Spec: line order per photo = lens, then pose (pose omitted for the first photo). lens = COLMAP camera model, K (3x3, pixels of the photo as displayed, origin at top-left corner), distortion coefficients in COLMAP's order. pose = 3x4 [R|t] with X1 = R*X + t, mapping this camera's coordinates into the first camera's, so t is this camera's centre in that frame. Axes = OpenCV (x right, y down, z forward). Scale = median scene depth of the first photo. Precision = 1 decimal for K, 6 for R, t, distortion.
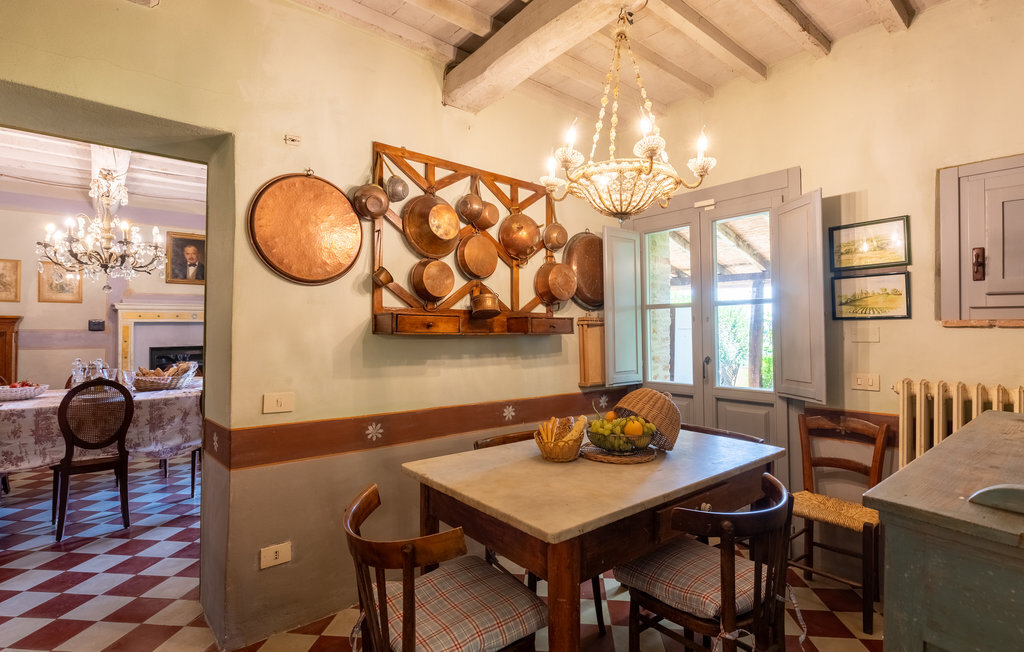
lens RADIAL K [[495.7, 0, 521.7], [0, 495.7, 321.9], [0, 0, 1]] dist [-0.002529, 0.000199]
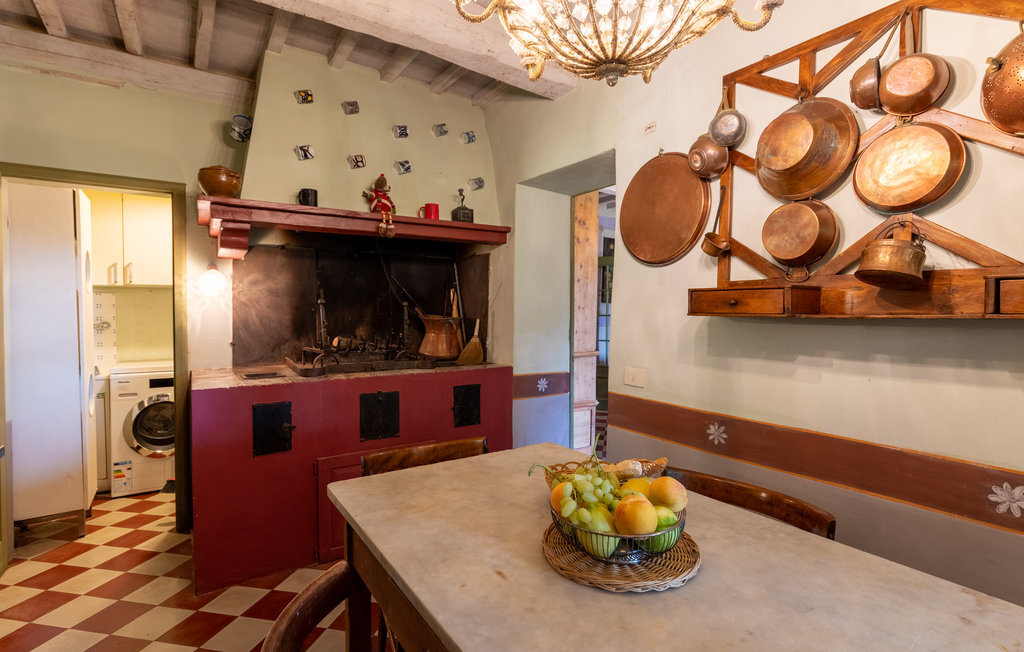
lens RADIAL K [[495.7, 0, 512.0], [0, 495.7, 323.6], [0, 0, 1]] dist [-0.002529, 0.000199]
pose [[-0.103505, 0.018816, -0.994451, 0.540101], [0.009236, 0.999796, 0.017956, 0.019901], [0.994586, -0.007327, -0.103657, 0.731396]]
